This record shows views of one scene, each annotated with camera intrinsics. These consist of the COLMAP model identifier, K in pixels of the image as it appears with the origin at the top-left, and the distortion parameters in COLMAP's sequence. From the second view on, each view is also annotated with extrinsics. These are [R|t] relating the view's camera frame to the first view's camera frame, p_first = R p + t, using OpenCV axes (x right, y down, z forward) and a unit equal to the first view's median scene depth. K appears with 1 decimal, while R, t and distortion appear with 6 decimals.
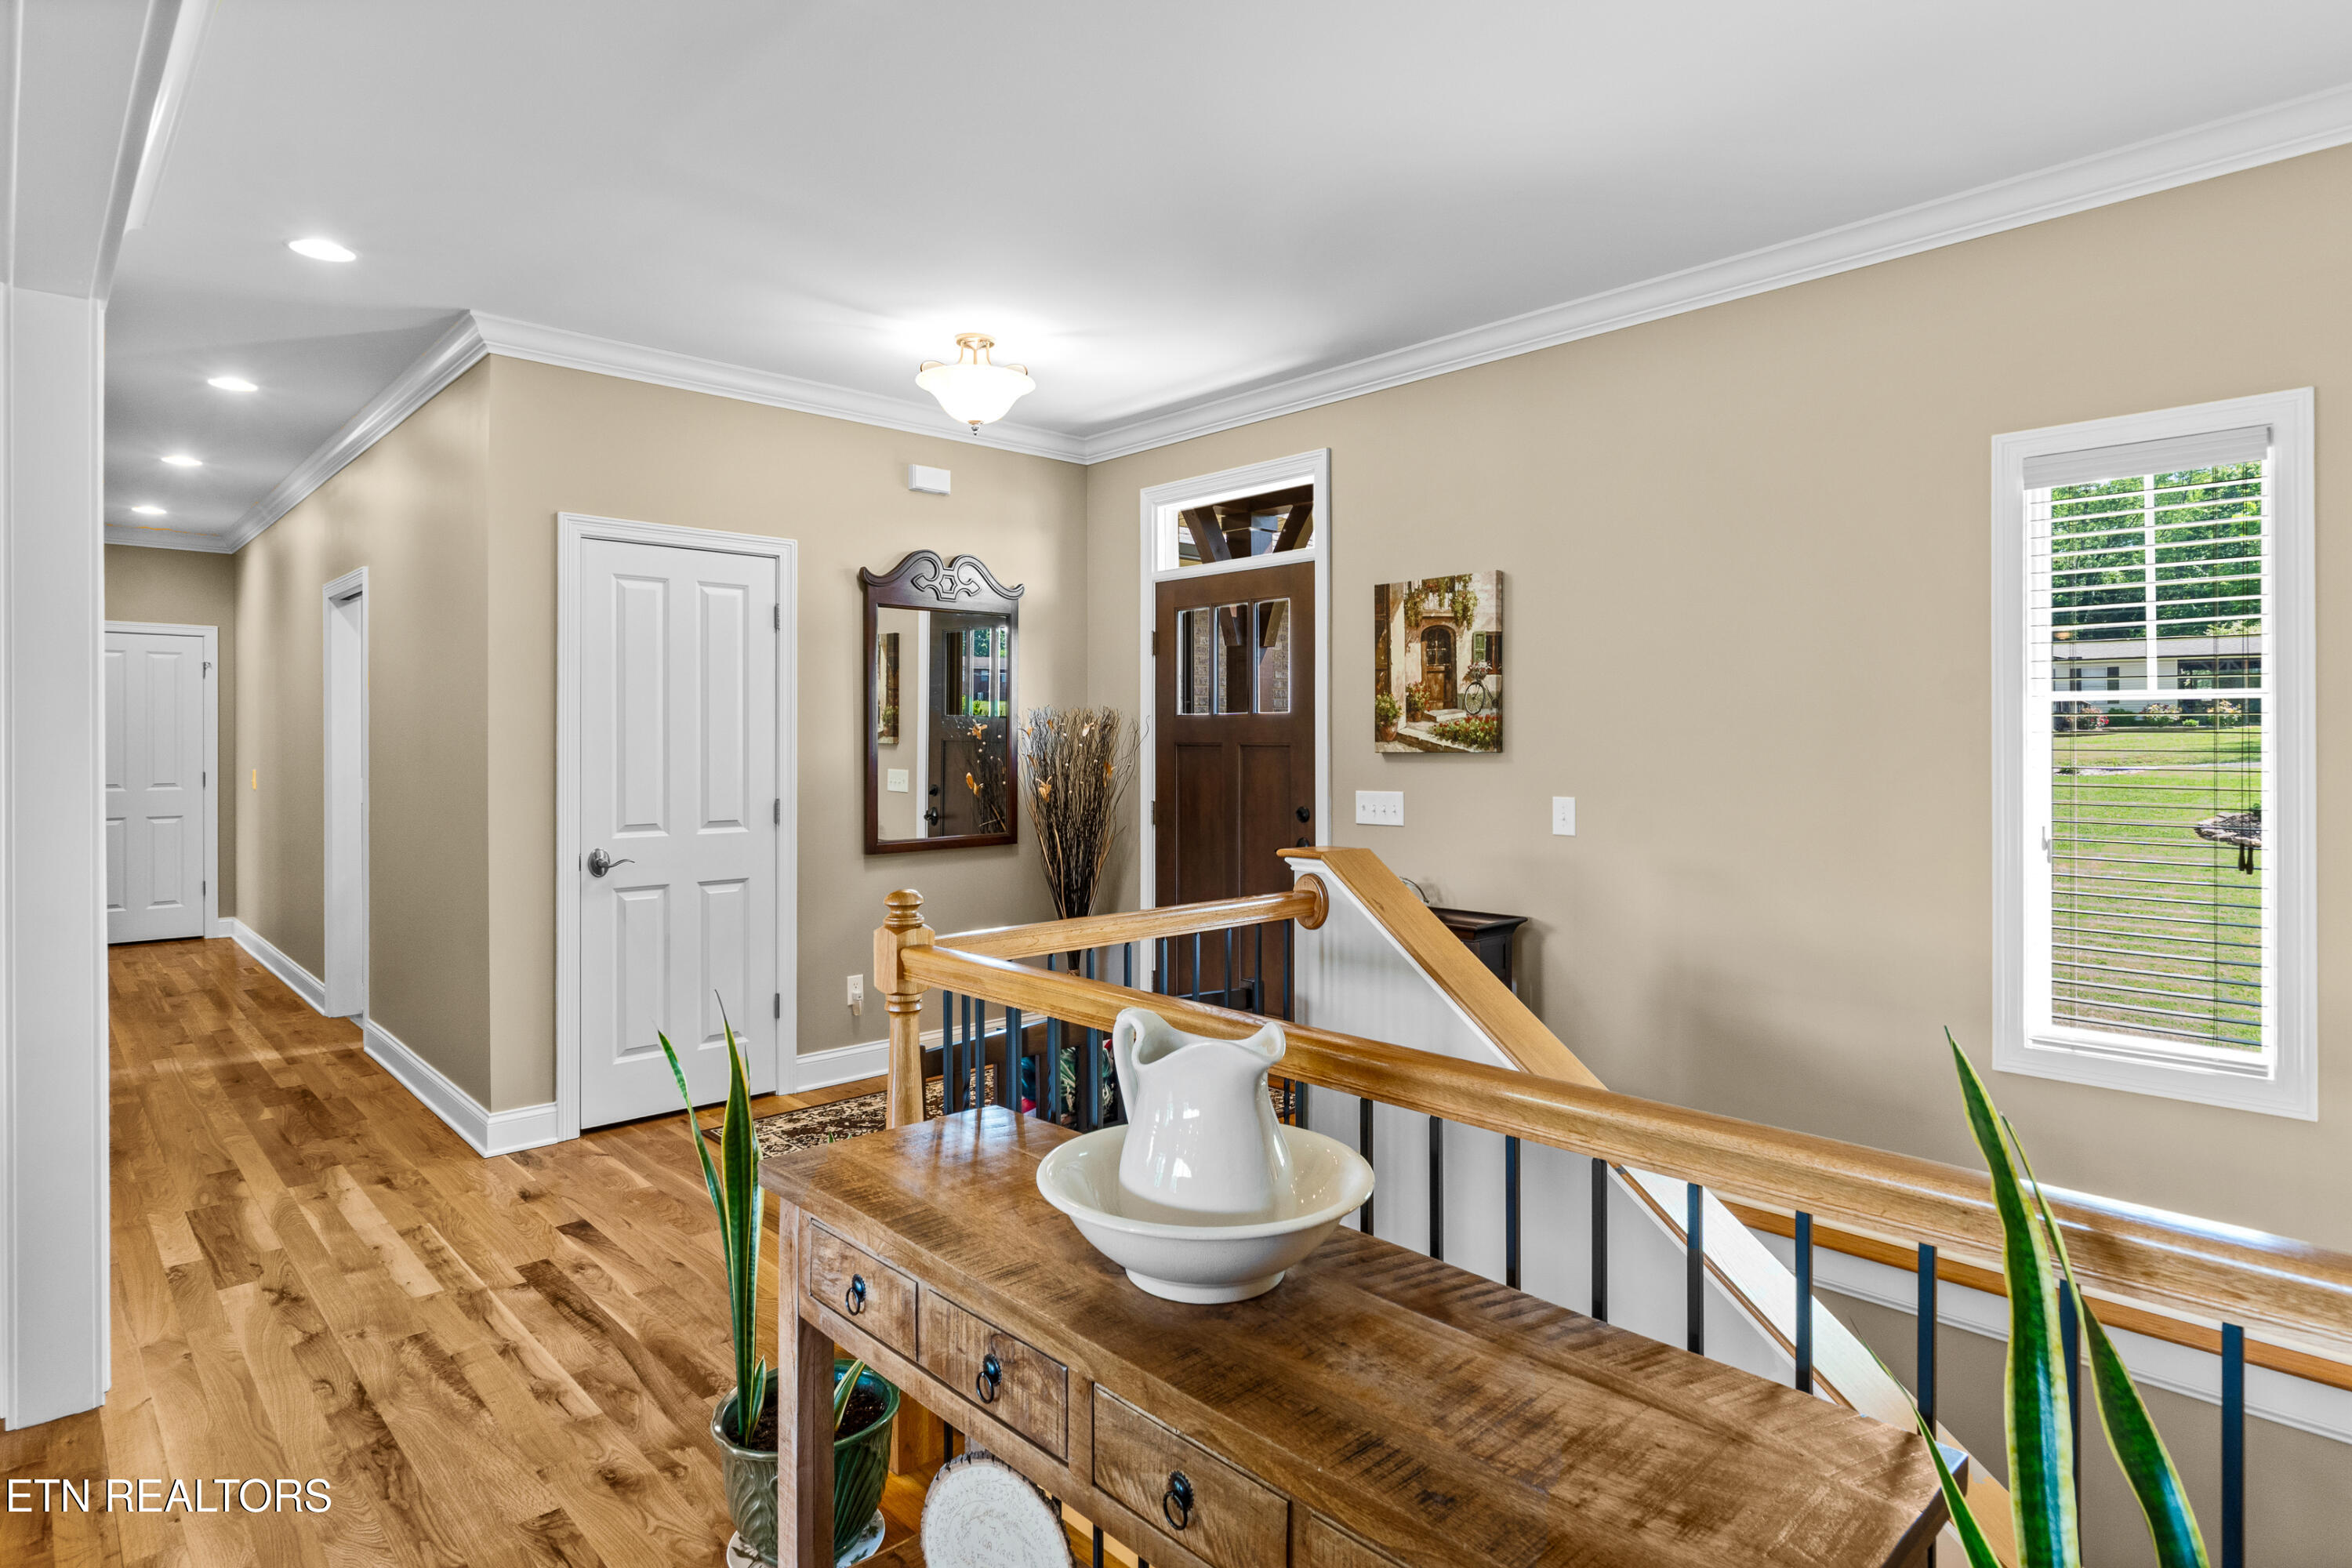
lens RADIAL K [[1270.8, 0, 1174.9], [0, 1270.8, 738.9], [0, 0, 1]] dist [-0.001067, -0.000031]
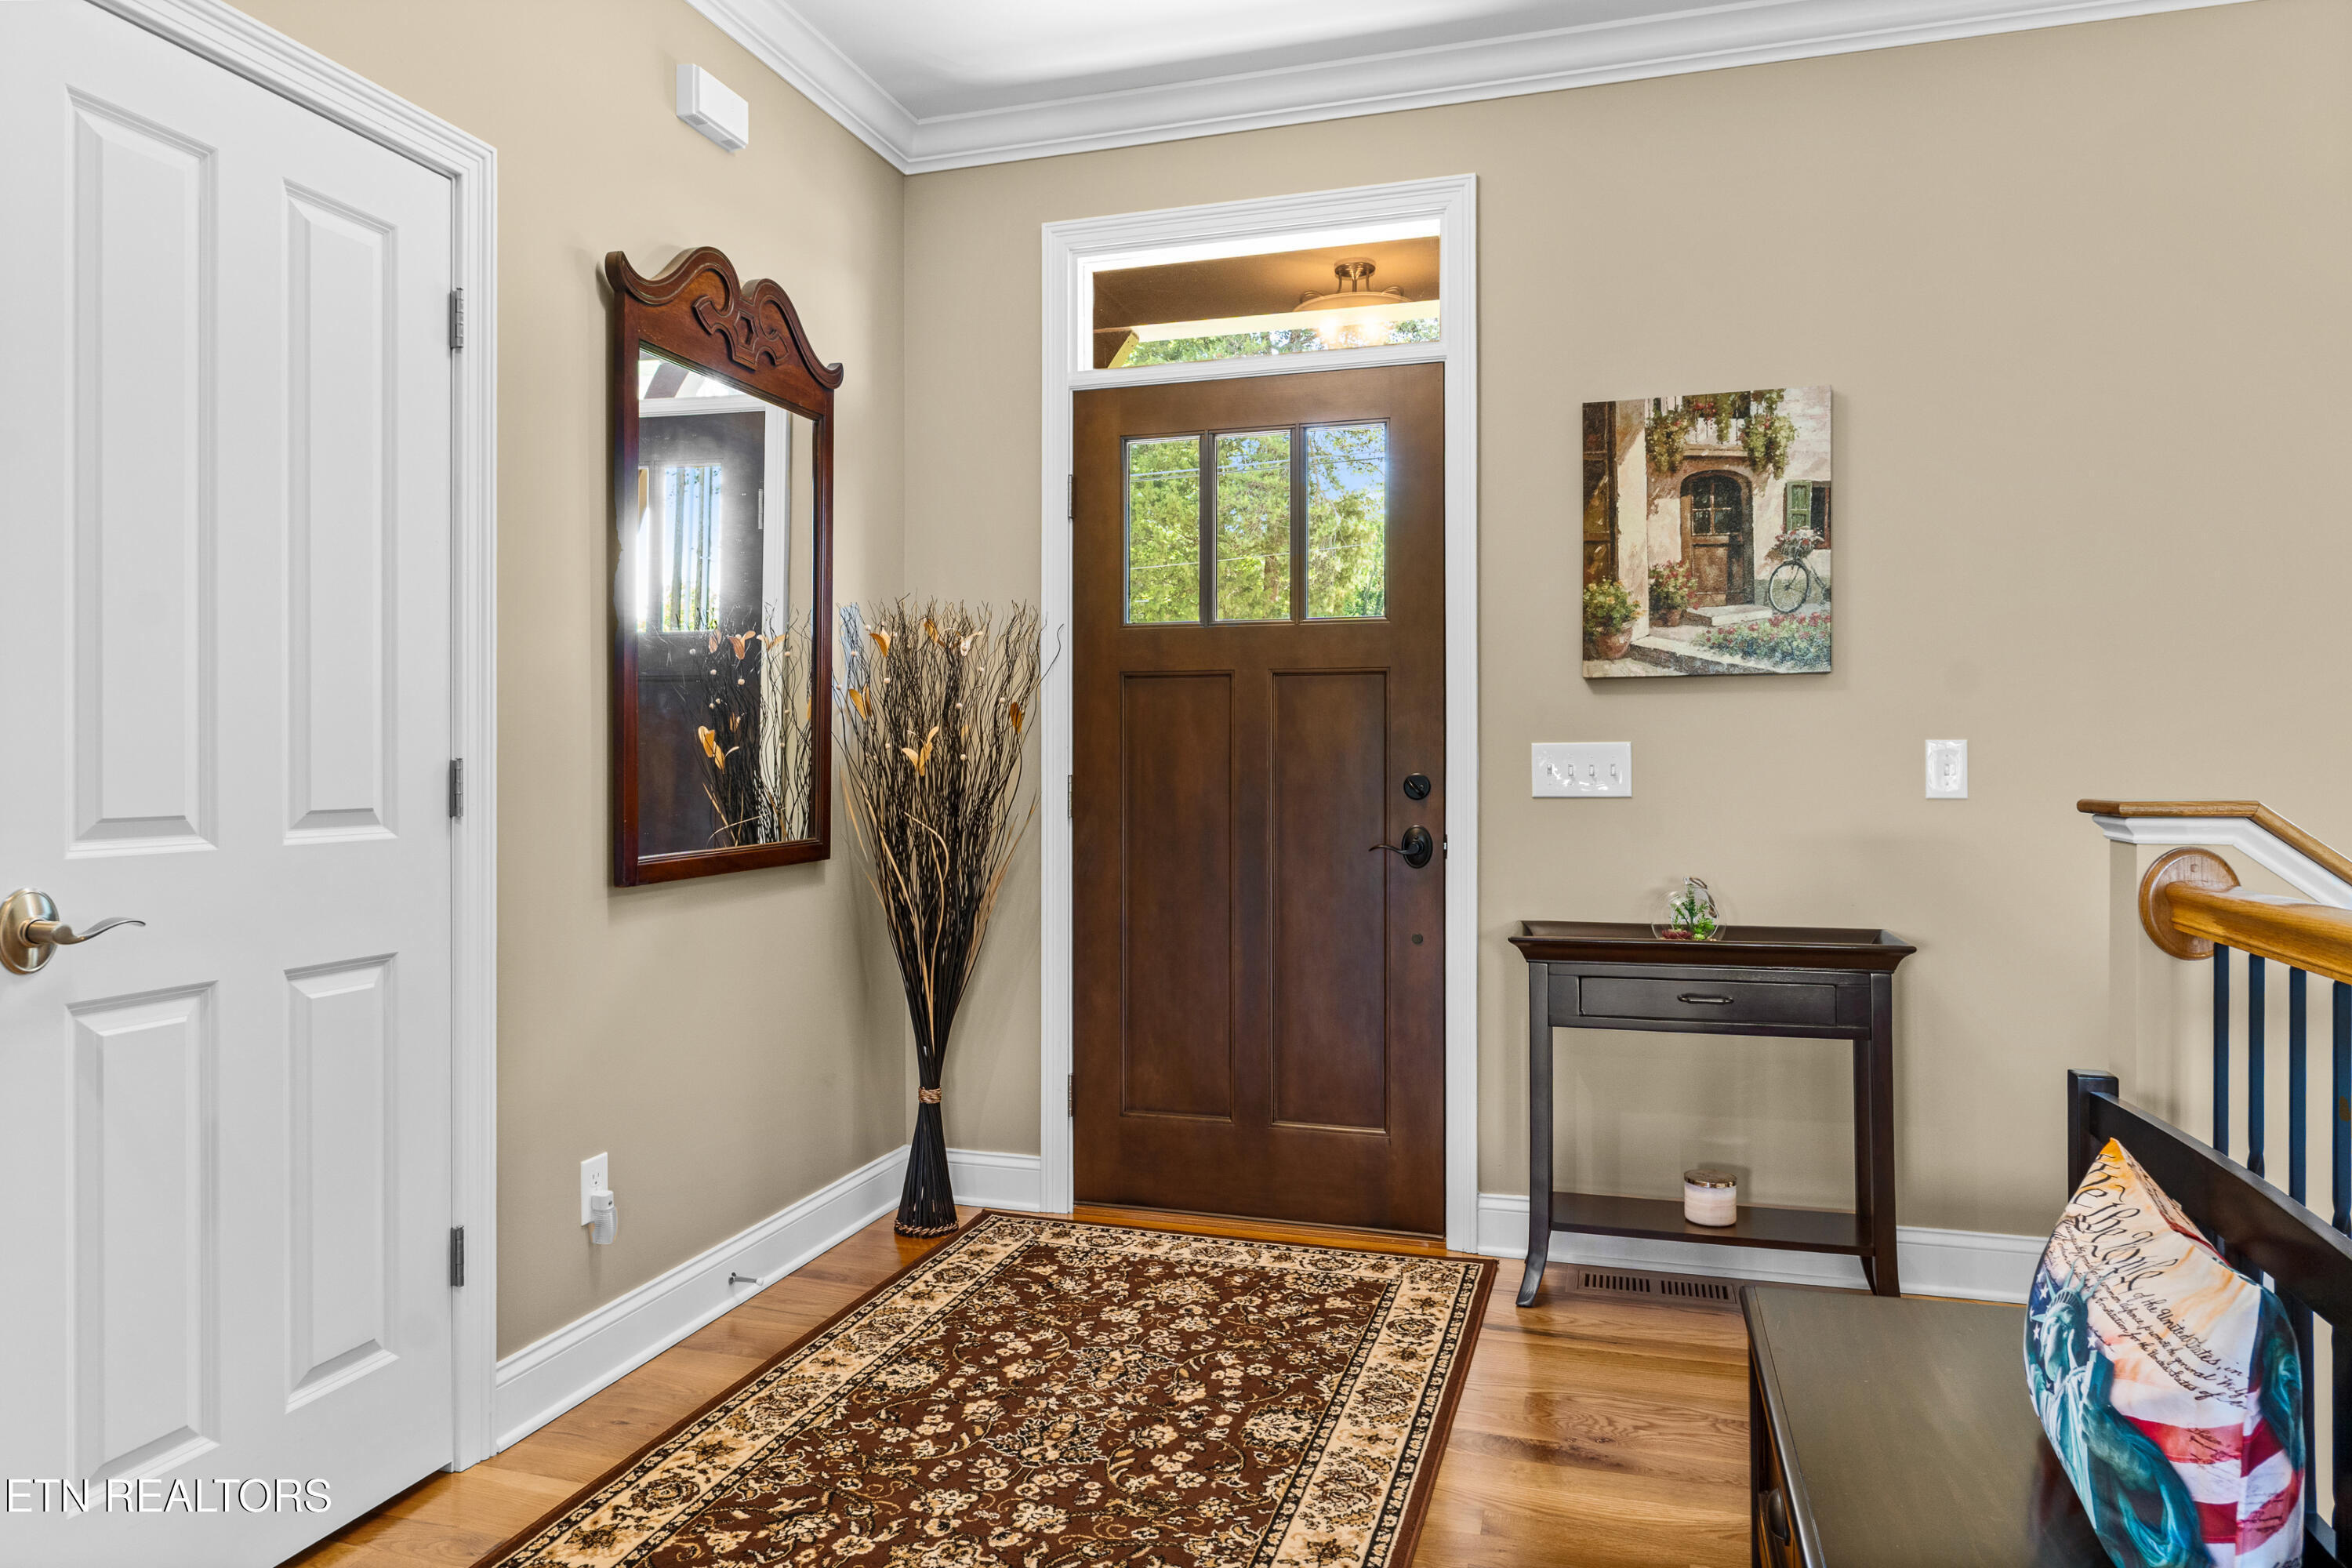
lens RADIAL K [[1482.9, 0, 1175.3], [0, 1482.9, 753.9], [0, 0, 1]] dist [0.005658, 0.001424]
pose [[0.865688, 0.001277, 0.500582, -0.377957], [-0.000953, 0.999999, -0.000903, 0.049265], [-0.500582, 0.000304, 0.865689, 0.494805]]
